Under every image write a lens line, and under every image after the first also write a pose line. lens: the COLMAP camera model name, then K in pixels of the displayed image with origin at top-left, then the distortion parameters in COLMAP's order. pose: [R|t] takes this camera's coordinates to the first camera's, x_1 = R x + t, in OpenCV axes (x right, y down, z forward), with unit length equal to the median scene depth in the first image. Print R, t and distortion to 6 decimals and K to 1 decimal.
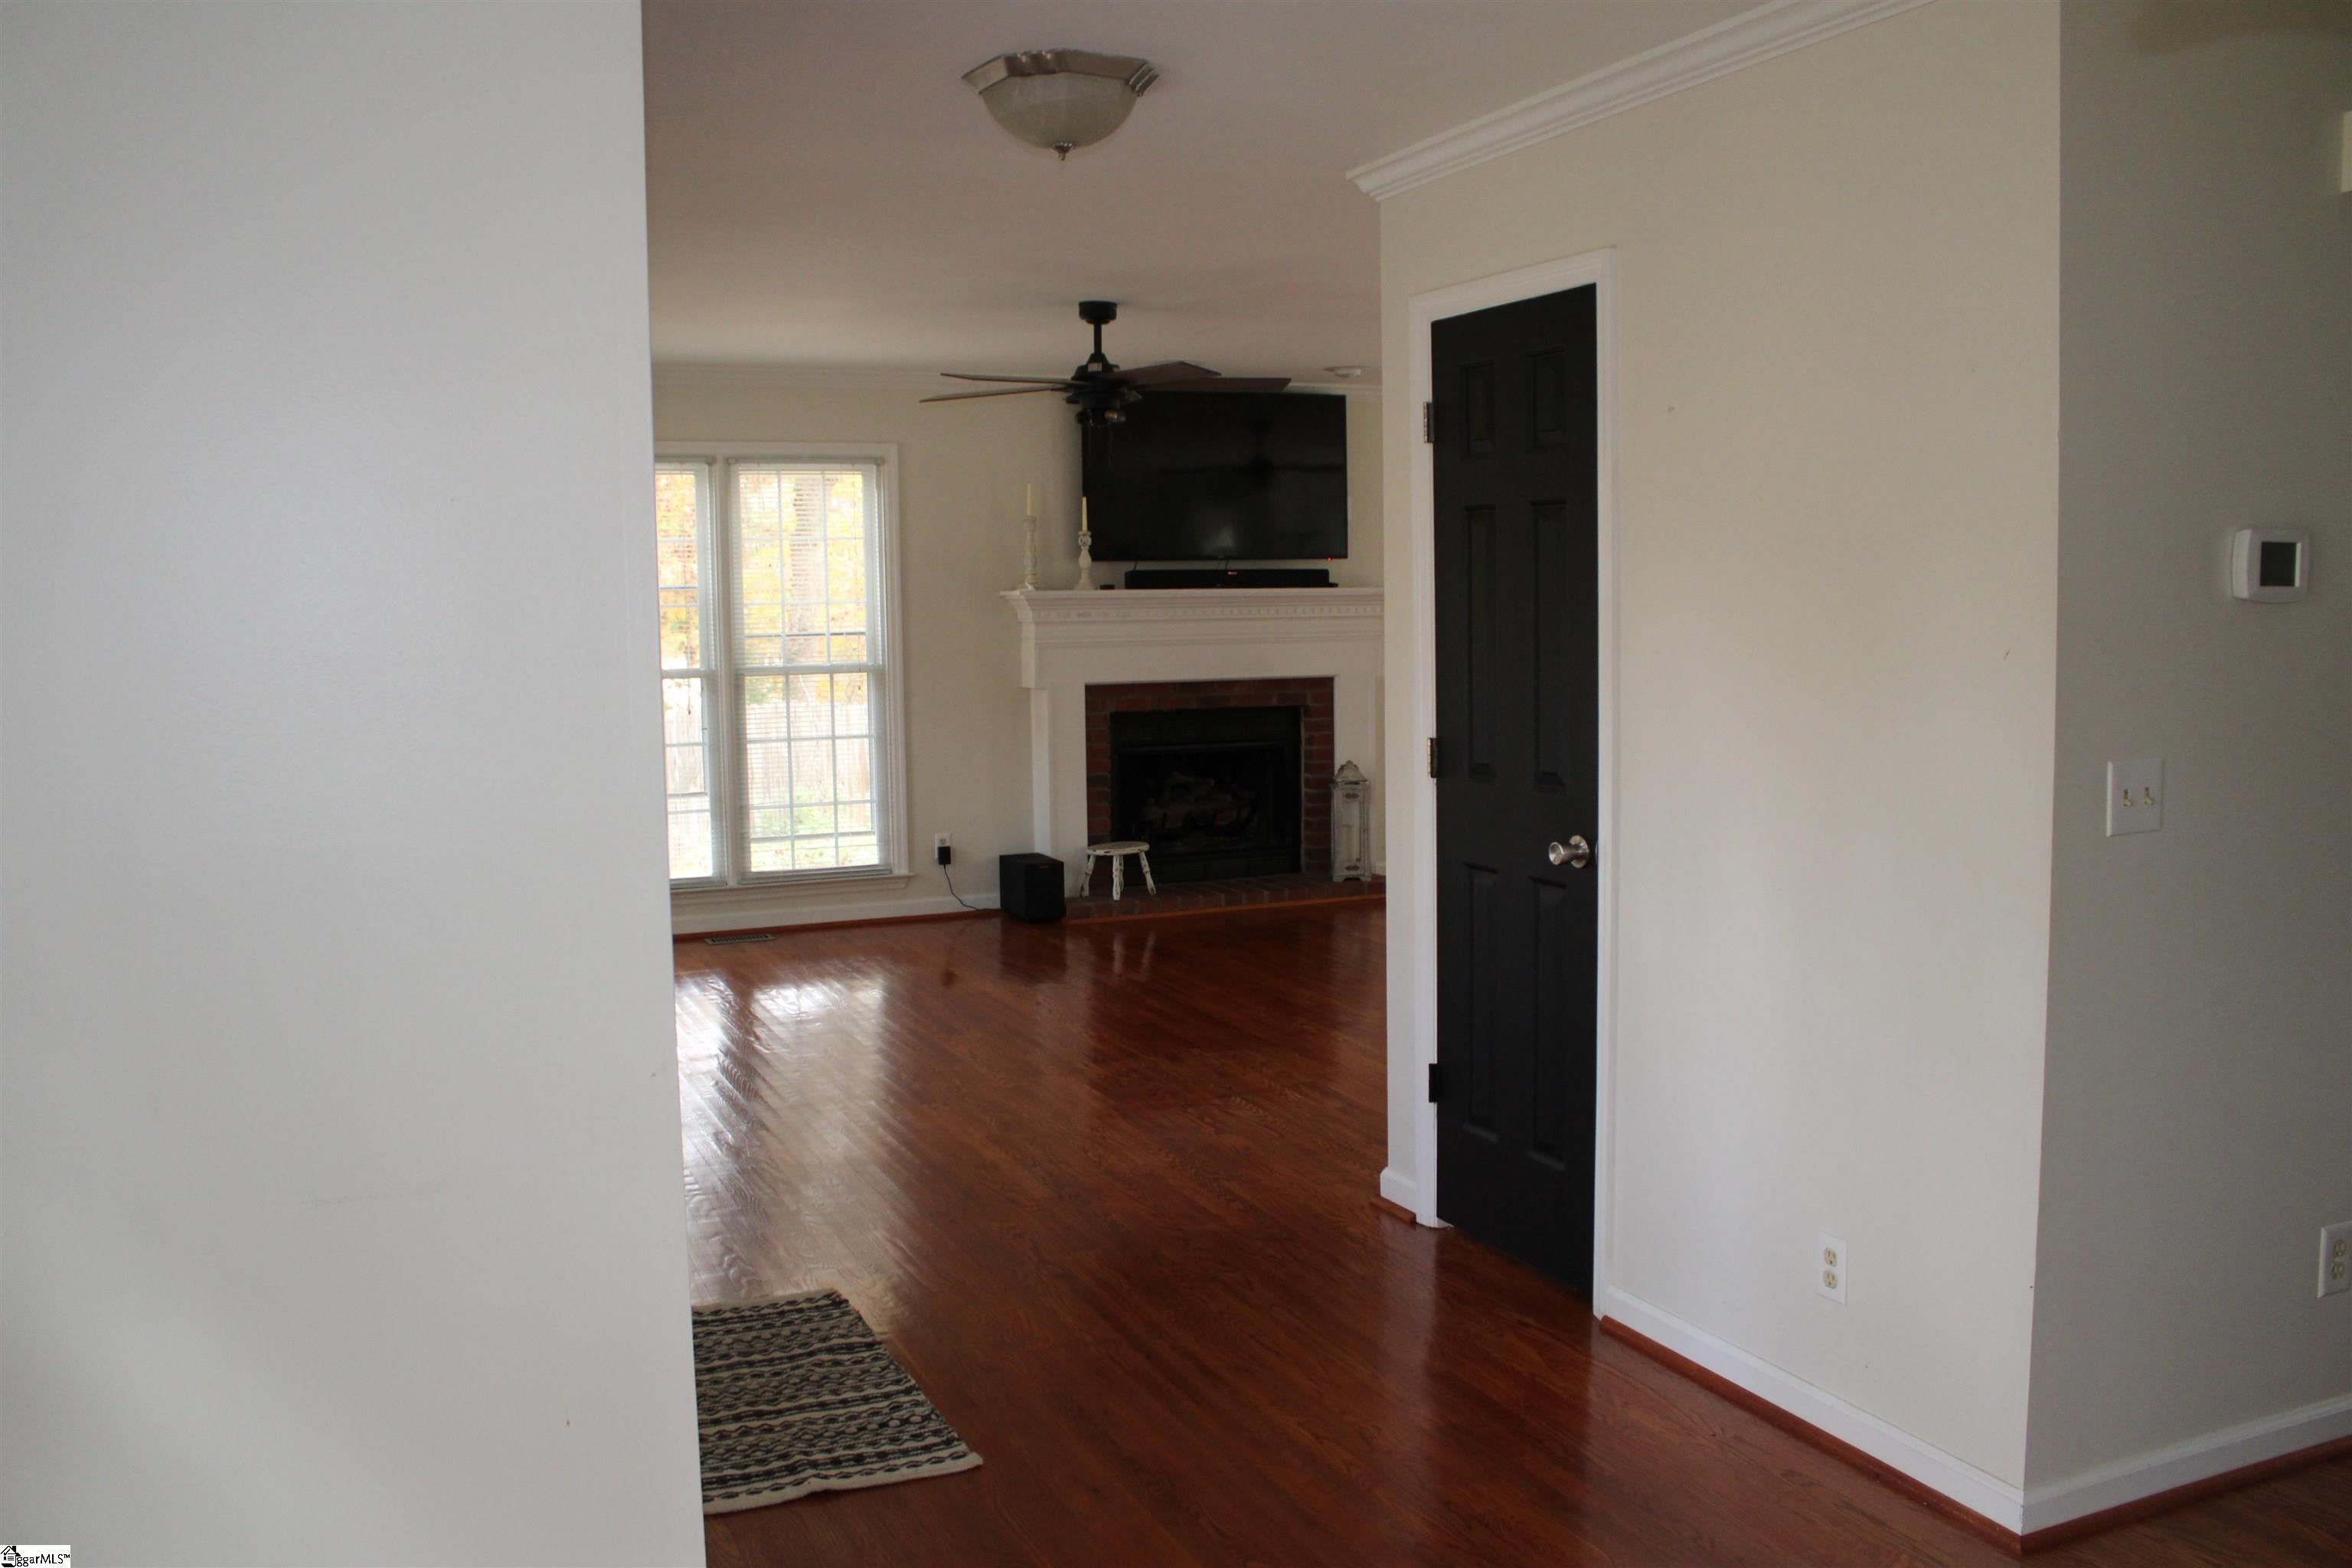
lens RADIAL K [[1982.6, 0, 1176.0], [0, 1982.6, 784.0], [0, 0, 1]] dist [-0.167690, 0.150048]
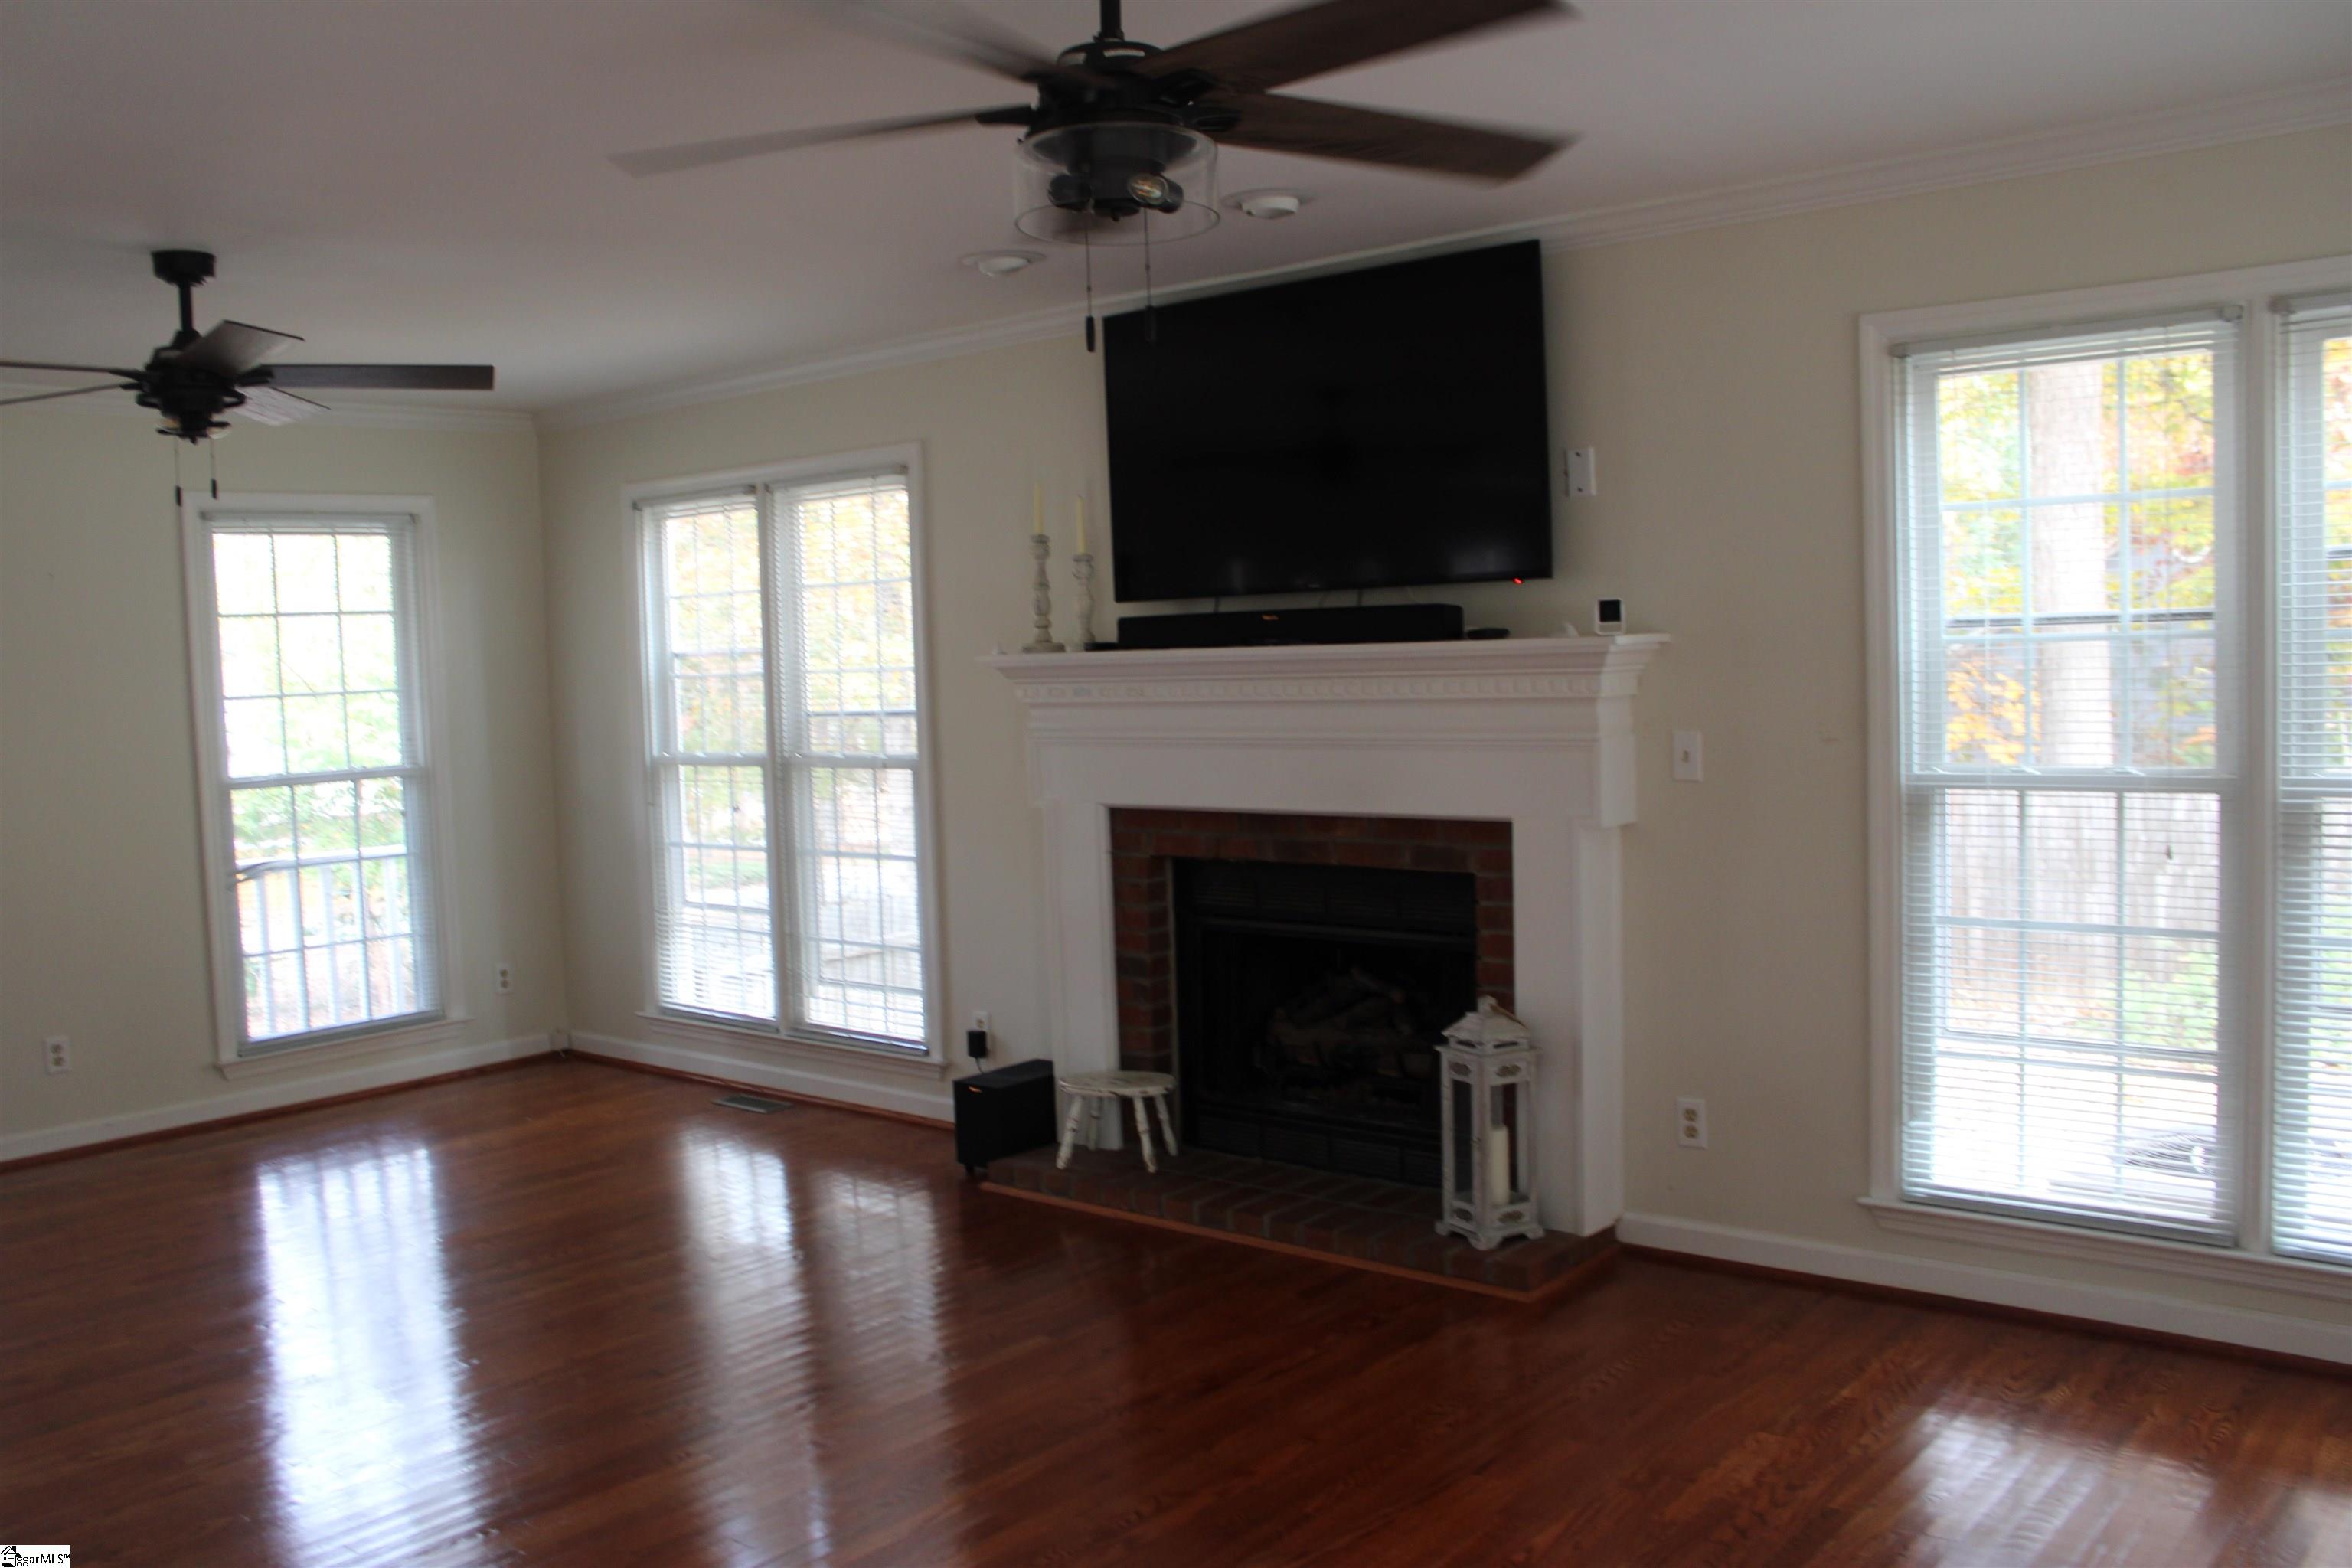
lens RADIAL K [[2195.1, 0, 1181.0], [0, 2195.1, 824.0], [0, 0, 1]] dist [-0.206455, 0.244658]
pose [[0.385772, 0.072726, -0.919723, 0.575396], [-0.063084, 0.996634, 0.052347, -0.080643], [0.920435, 0.037826, 0.389061, 0.752166]]
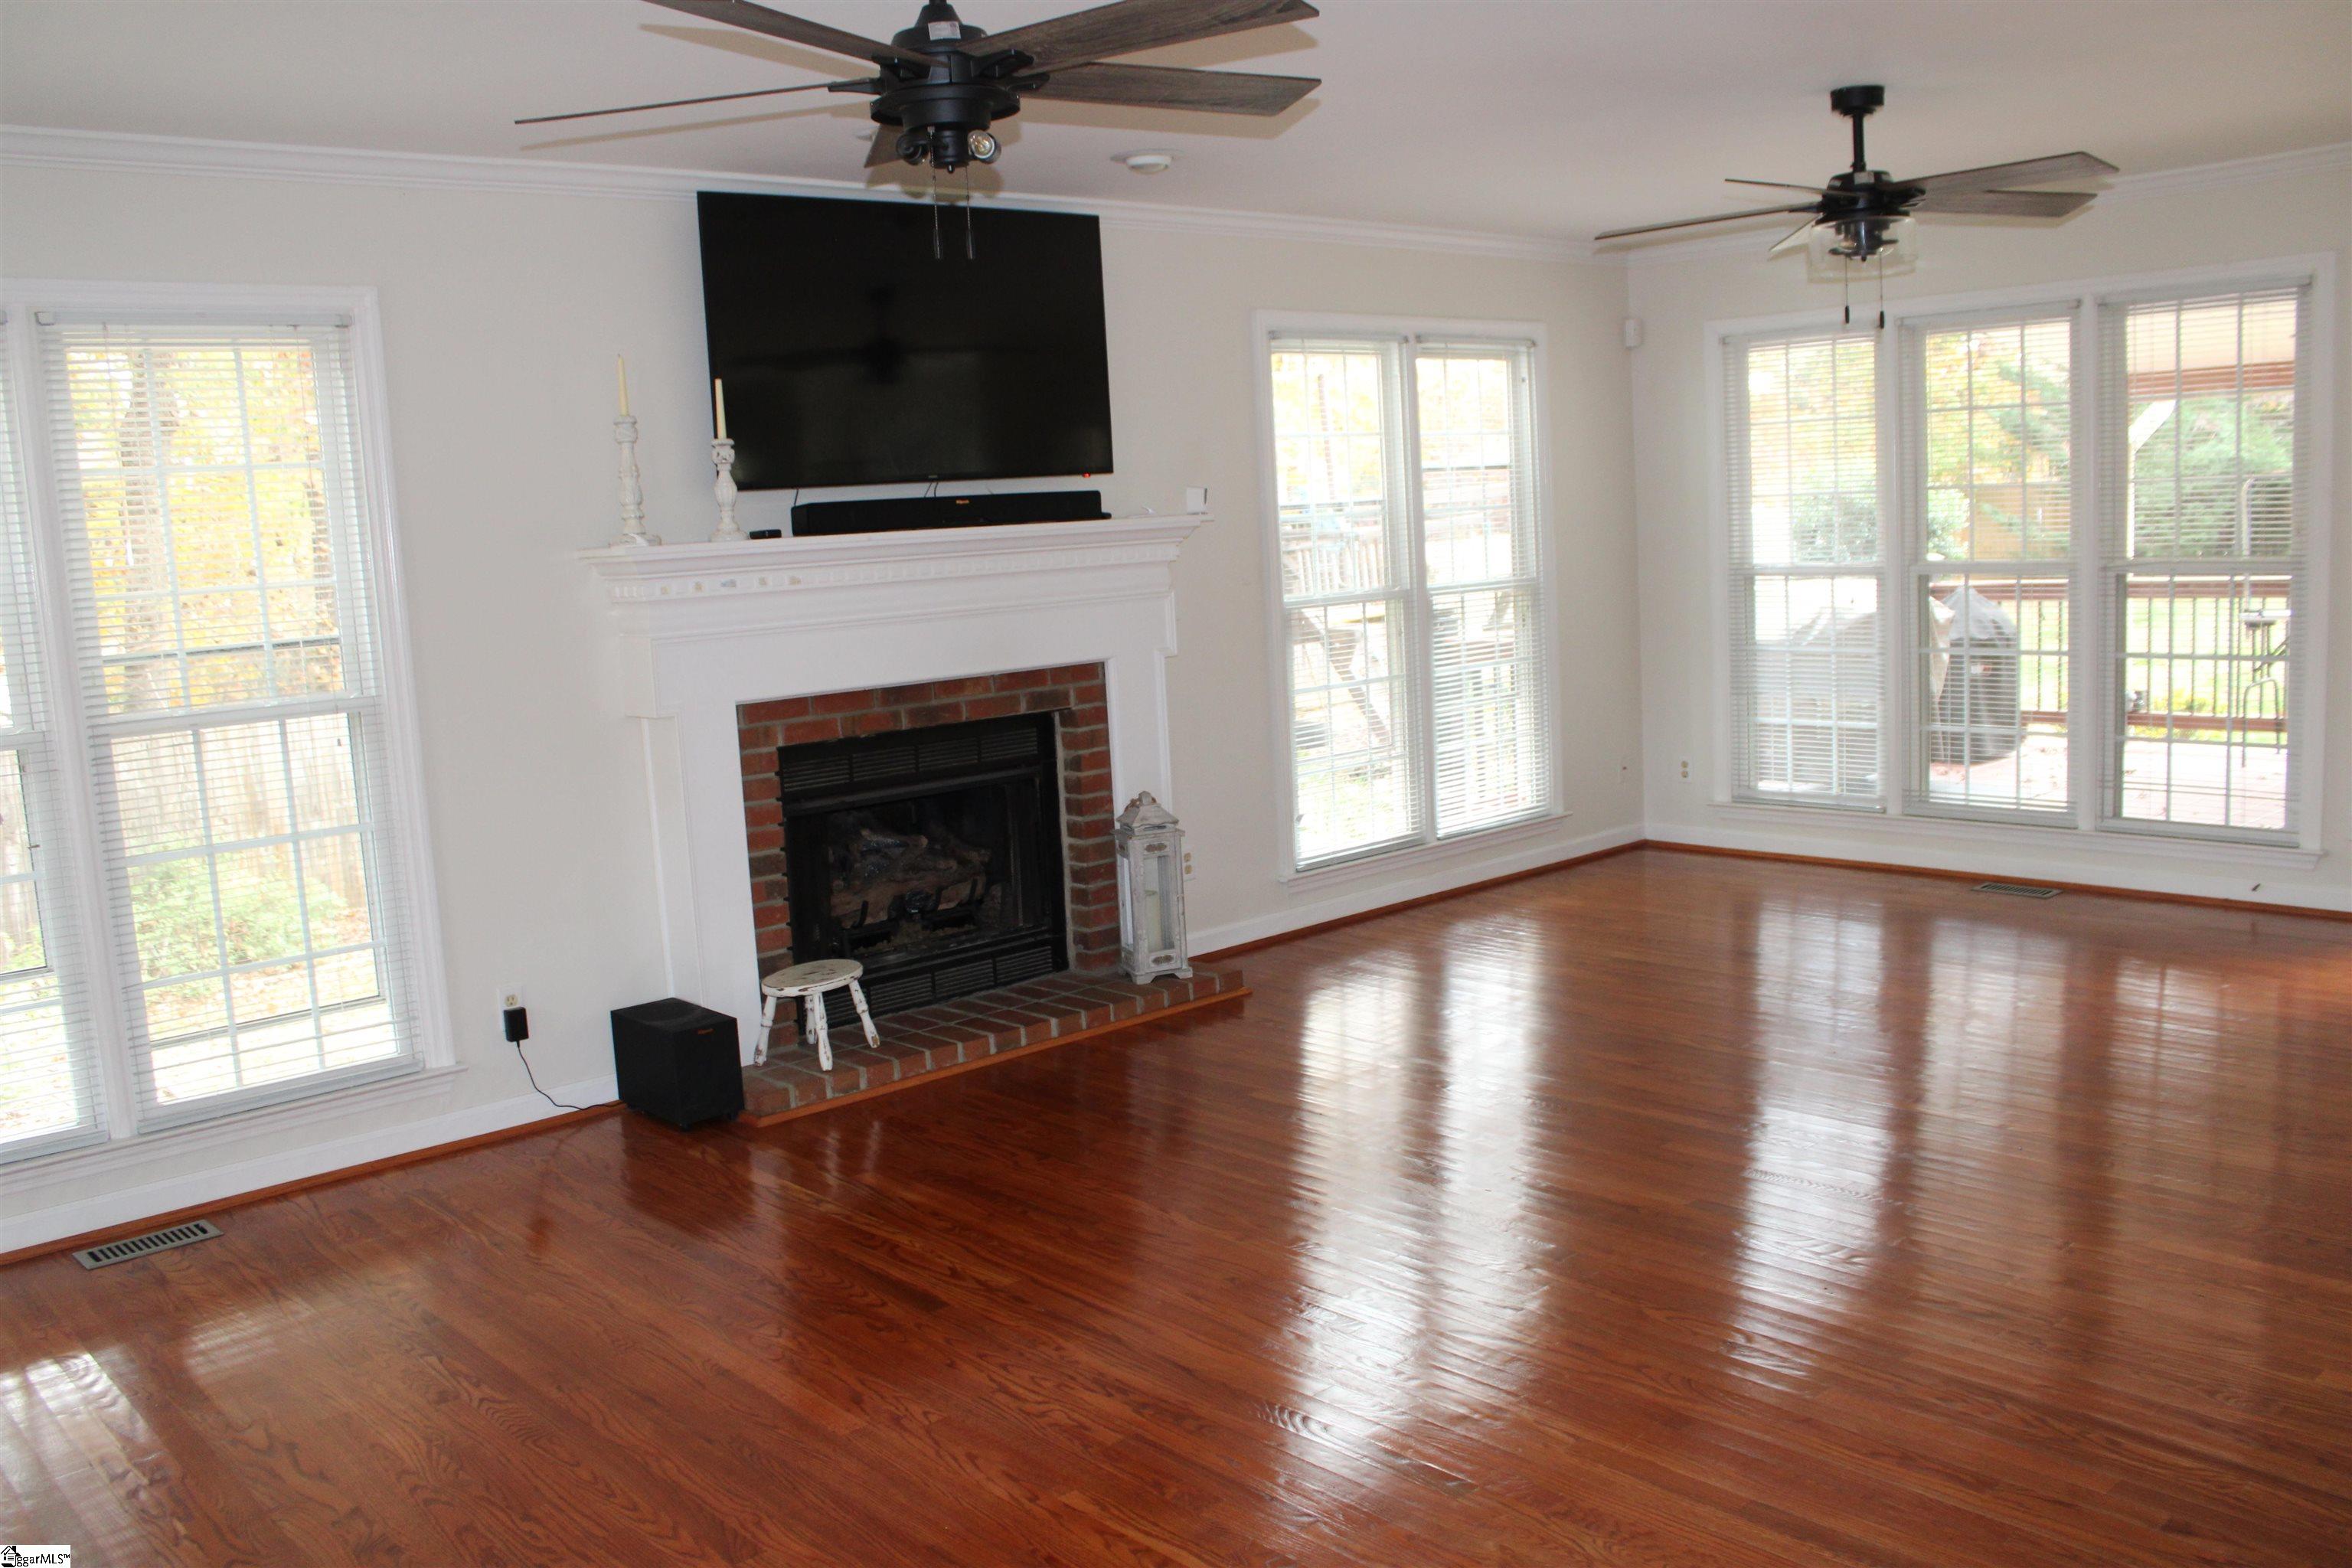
lens RADIAL K [[1982.6, 0, 1176.0], [0, 1982.6, 784.0], [0, 0, 1]] dist [-0.167690, 0.150048]
pose [[0.950568, -0.077493, 0.300693, -0.097842], [0.069064, 0.996866, 0.038575, -0.039755], [-0.302740, -0.015901, 0.952941, 0.407465]]
